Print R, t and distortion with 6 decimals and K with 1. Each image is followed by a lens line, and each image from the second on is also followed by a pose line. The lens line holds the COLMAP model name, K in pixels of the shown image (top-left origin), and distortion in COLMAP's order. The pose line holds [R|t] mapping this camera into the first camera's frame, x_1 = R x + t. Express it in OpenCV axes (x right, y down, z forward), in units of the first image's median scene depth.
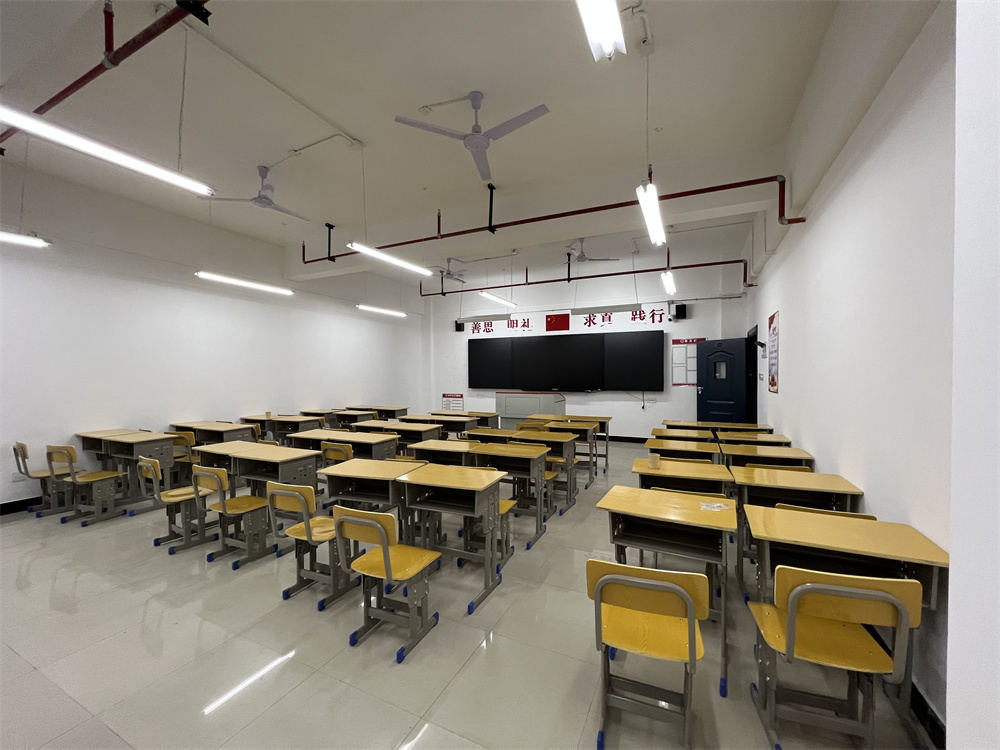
lens RADIAL K [[398.7, 0, 502.8], [0, 398.7, 376.2], [0, 0, 1]] dist [-0.001507, -0.000033]
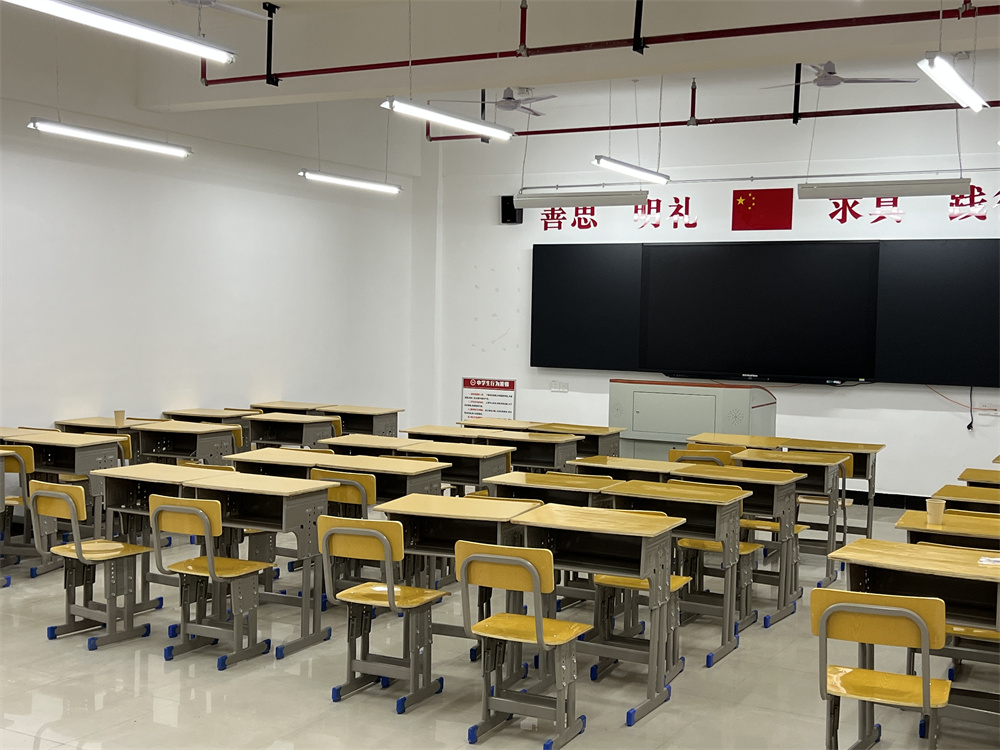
lens RADIAL K [[1243.6, 0, 500.0], [0, 1243.6, 375.0], [0, 0, 1]] dist [0.204300, -0.632753]
pose [[0.998207, 0.026750, -0.053544, -0.061879], [-0.024380, 0.998714, 0.044446, -0.020584], [0.054665, -0.043061, 0.997576, -0.326406]]
